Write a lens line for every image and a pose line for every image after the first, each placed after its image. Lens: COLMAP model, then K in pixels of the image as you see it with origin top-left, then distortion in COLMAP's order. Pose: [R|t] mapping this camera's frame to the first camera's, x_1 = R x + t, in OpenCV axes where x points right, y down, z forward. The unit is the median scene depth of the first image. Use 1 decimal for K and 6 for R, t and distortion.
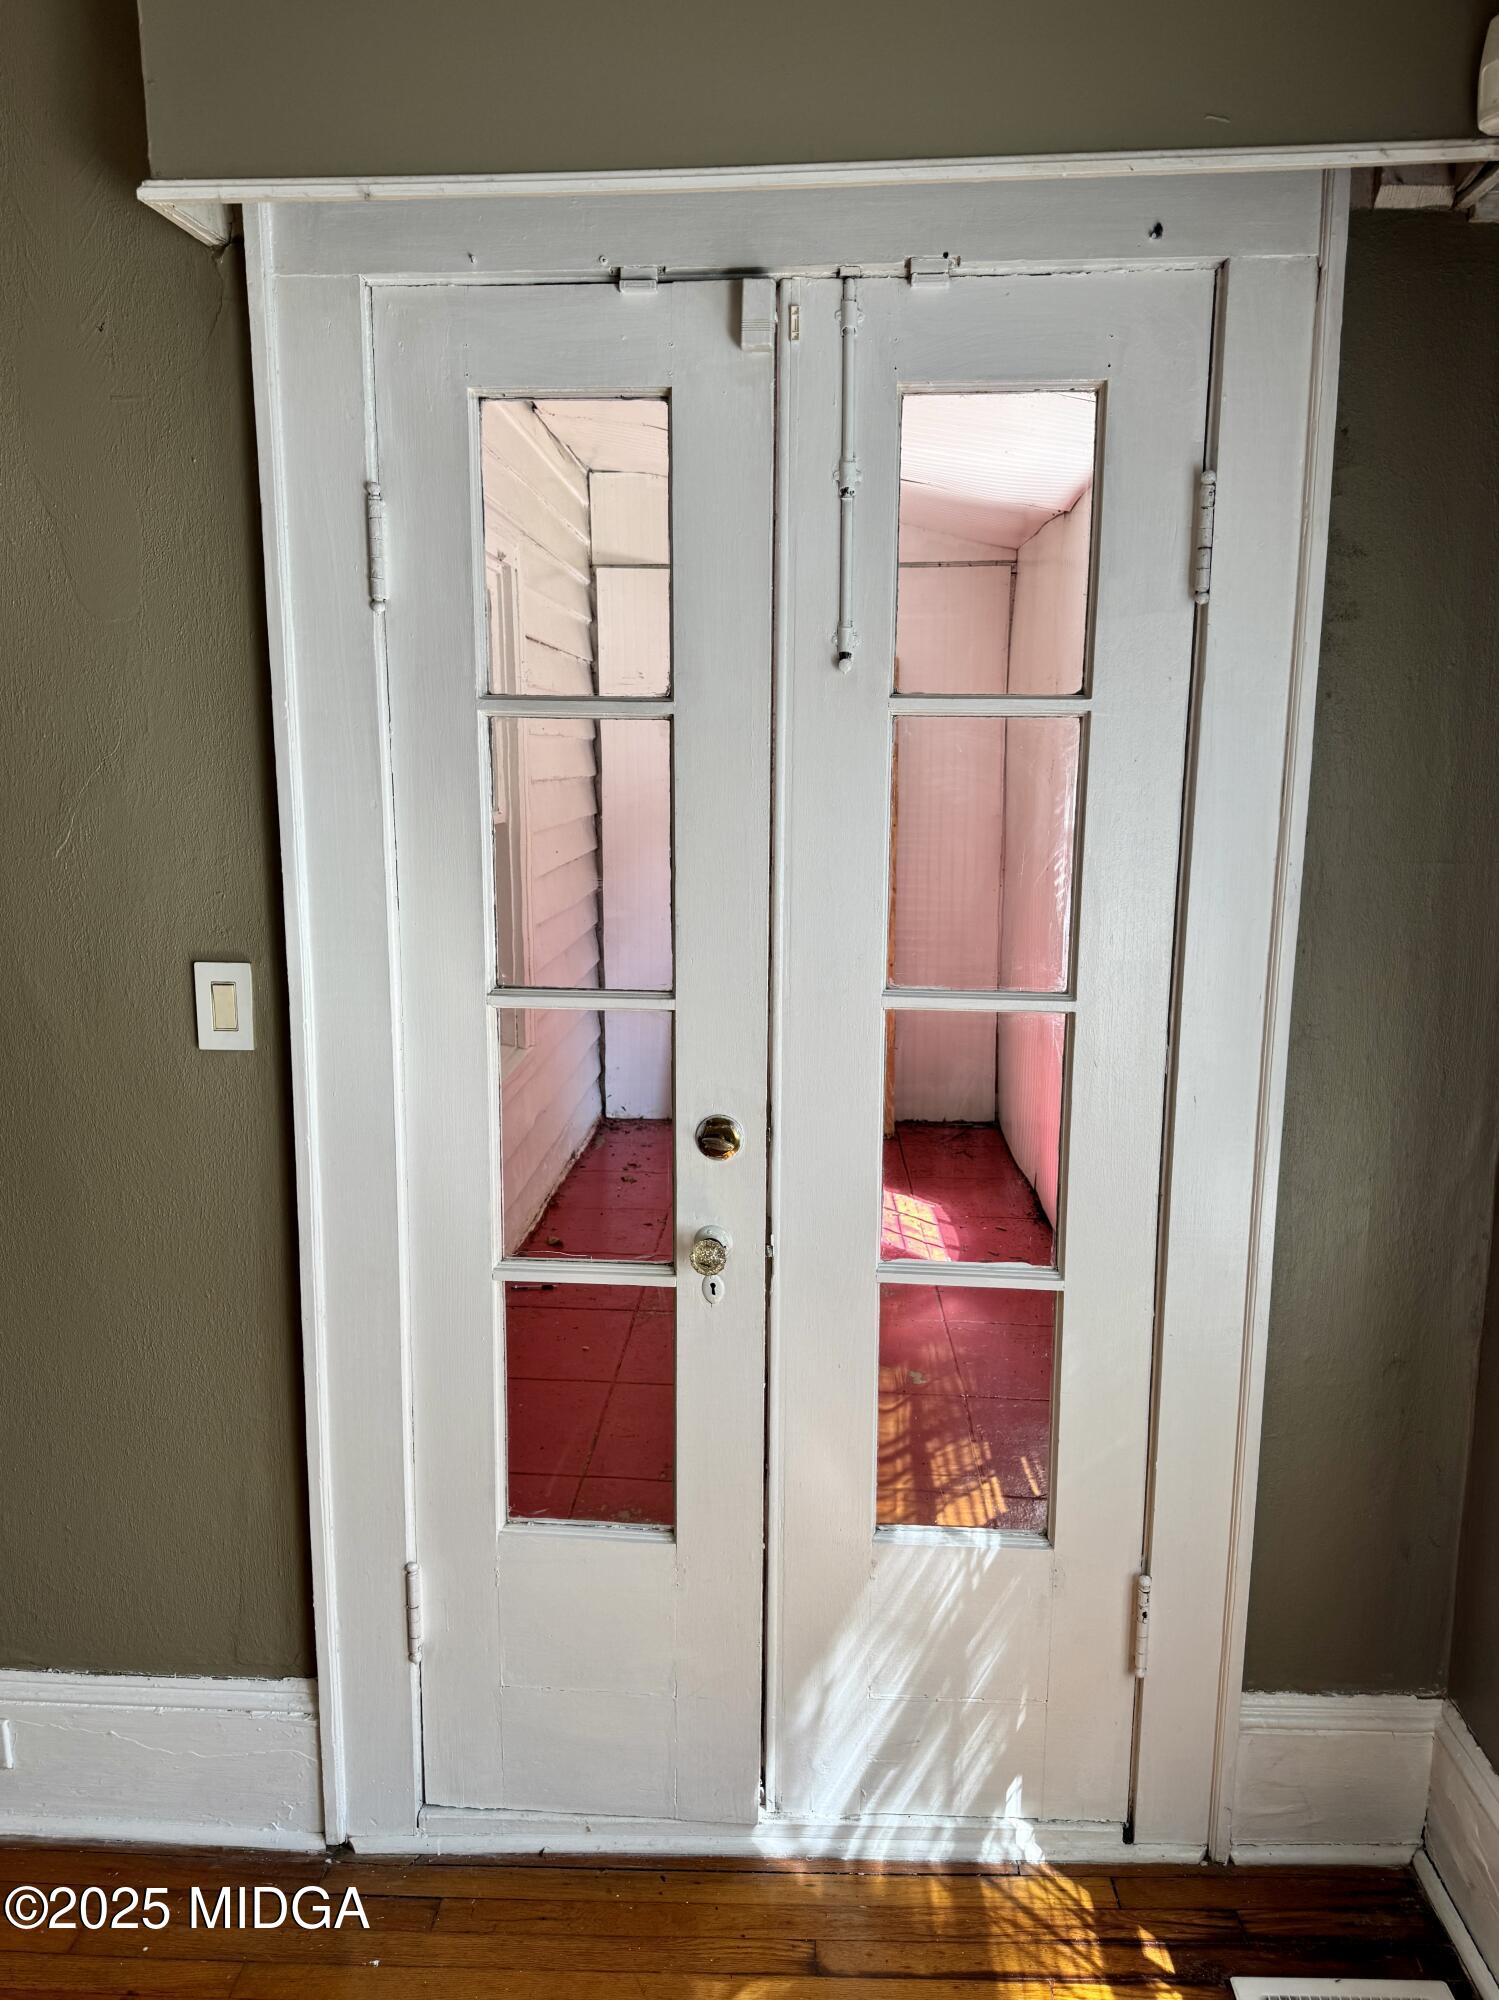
lens RADIAL K [[1391.6, 0, 749.5], [0, 1391.6, 1000.0], [0, 0, 1]] dist [-0.004014, -0.003247]
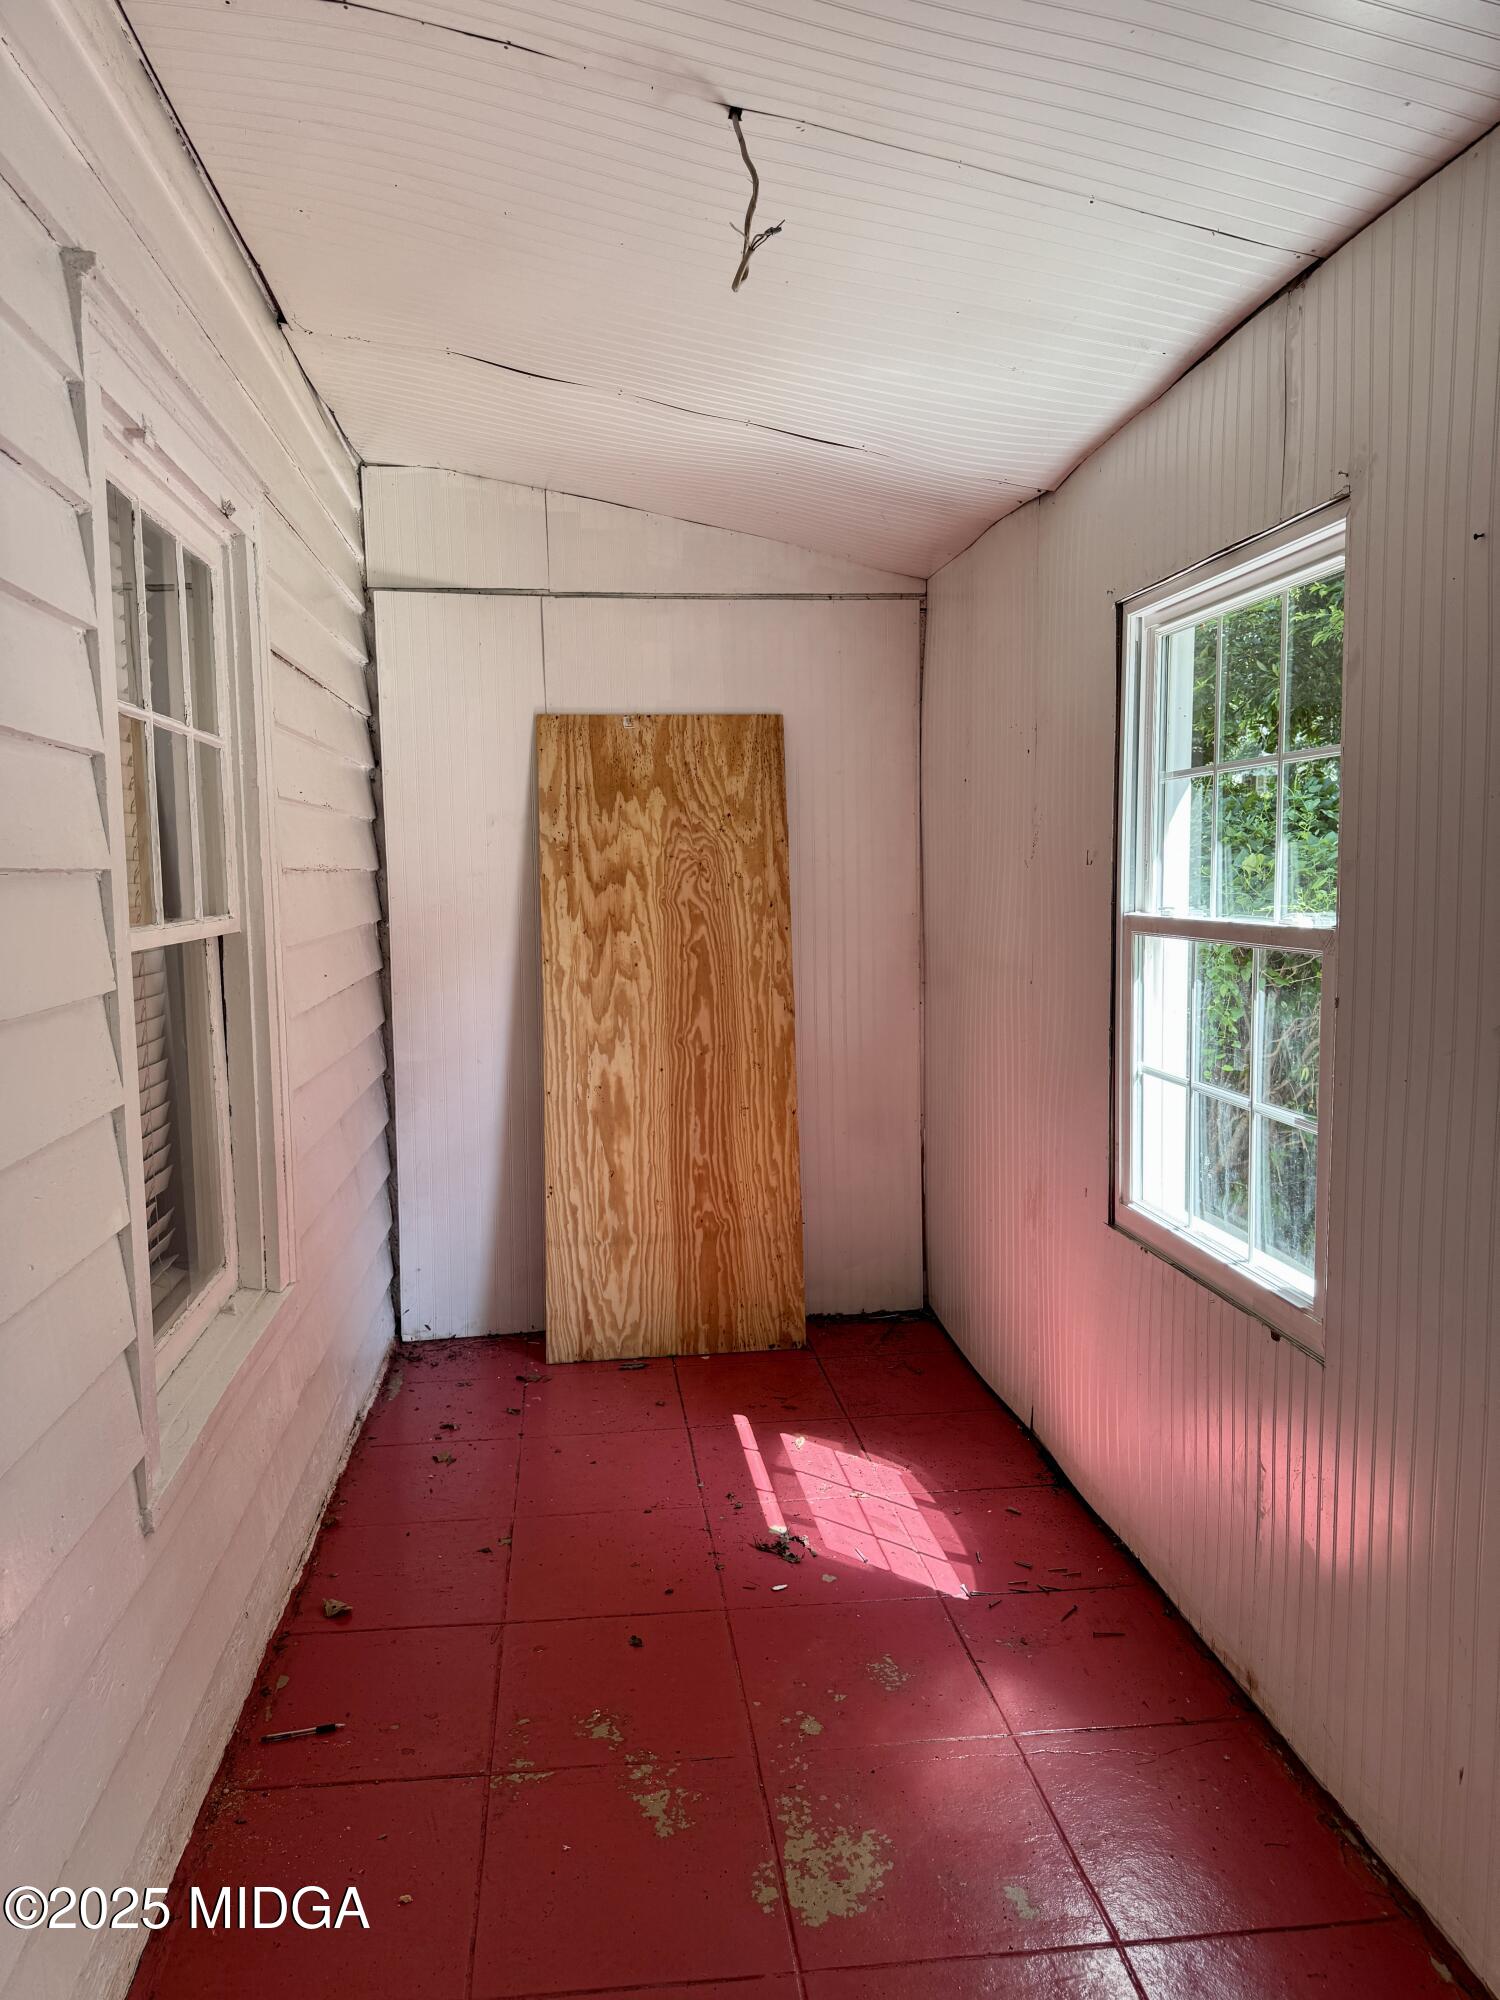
lens RADIAL K [[1277.6, 0, 754.7], [0, 1277.6, 984.5], [0, 0, 1]] dist [-0.000502, -0.001986]
pose [[0.980900, -0.026673, 0.192676, -0.048012], [0.041292, 0.996531, -0.072260, -0.044658], [-0.190080, 0.078836, 0.978598, 0.315024]]
